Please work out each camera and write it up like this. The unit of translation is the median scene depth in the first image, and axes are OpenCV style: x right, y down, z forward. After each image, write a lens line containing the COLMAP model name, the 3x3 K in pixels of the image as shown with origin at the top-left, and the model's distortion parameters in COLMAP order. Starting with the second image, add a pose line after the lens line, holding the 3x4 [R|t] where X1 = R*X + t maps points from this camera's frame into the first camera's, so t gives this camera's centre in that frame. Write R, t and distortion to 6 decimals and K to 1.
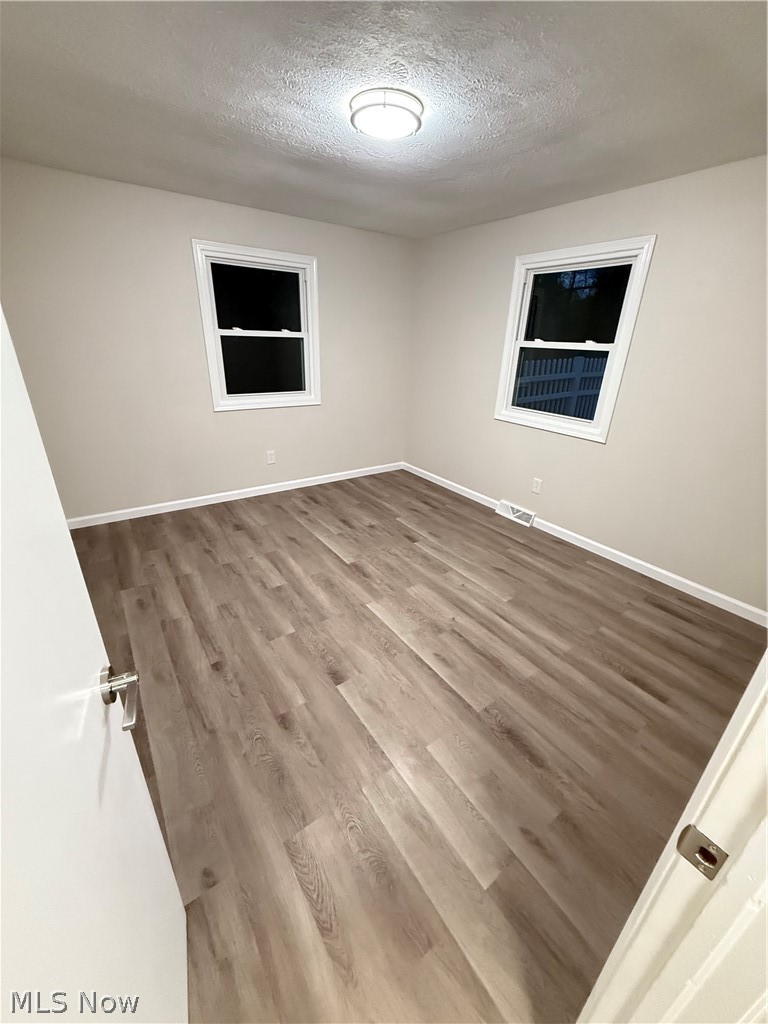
lens RADIAL K [[405.6, 0, 337.6], [0, 405.6, 511.6], [0, 0, 1]] dist [0.000142, 0.000076]
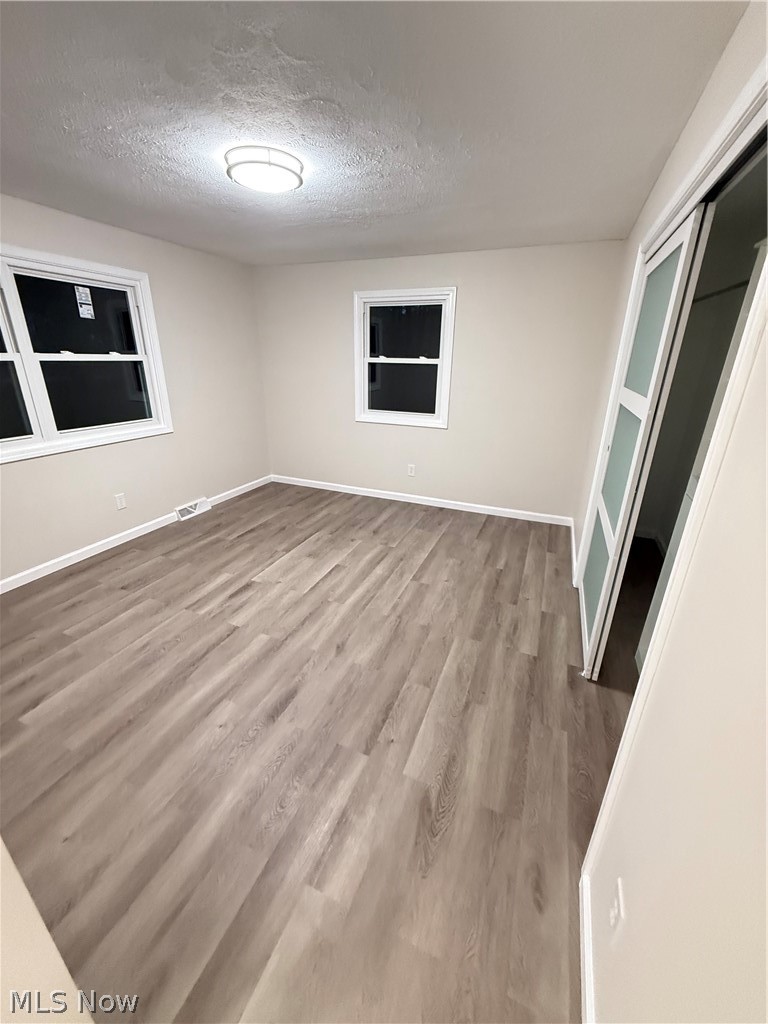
lens RADIAL K [[405.3, 0, 383.7], [0, 405.3, 508.3], [0, 0, 1]] dist [-0.002456, 0.000060]
pose [[0.806049, -0.229480, 0.545549, -0.309886], [0.252255, 0.967061, 0.034078, -0.004243], [-0.535399, 0.110149, 0.837386, -0.018369]]
